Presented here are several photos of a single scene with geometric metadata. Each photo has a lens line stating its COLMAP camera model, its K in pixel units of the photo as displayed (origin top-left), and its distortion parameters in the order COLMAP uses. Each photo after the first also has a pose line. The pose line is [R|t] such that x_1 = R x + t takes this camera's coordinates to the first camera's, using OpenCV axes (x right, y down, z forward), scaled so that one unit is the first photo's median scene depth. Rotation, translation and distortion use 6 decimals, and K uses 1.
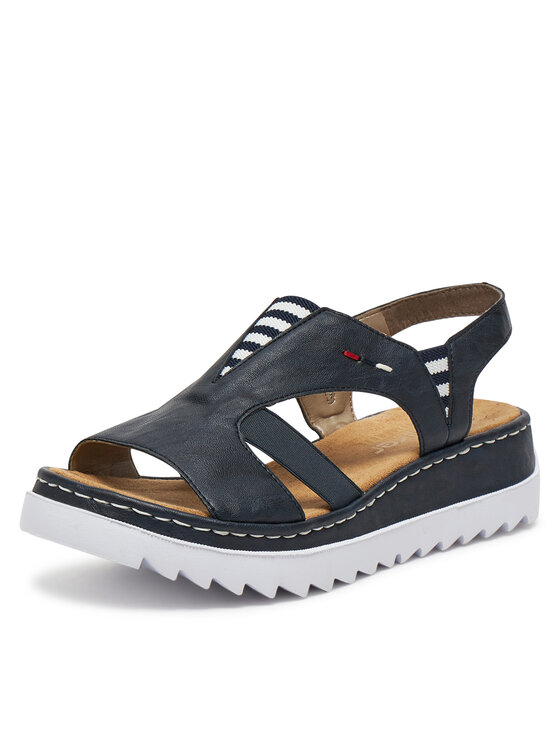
lens RADIAL K [[1404.1, 0, 281.2], [0, 1404.1, 372.7], [0, 0, 1]] dist [0.036455, 0.000000]
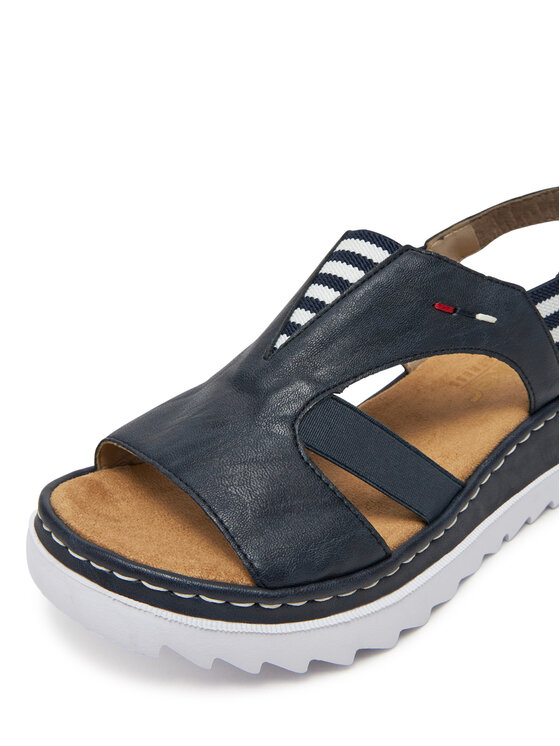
lens RADIAL K [[1050.2, 0, 277.0], [0, 1050.2, 374.3], [0, 0, 1]] dist [0.013045, 0.000000]
pose [[0.994909, -0.035371, -0.094363, 0.011614], [0.048254, 0.989262, 0.137957, -0.060902], [0.088470, -0.141808, 0.985933, 0.417005]]
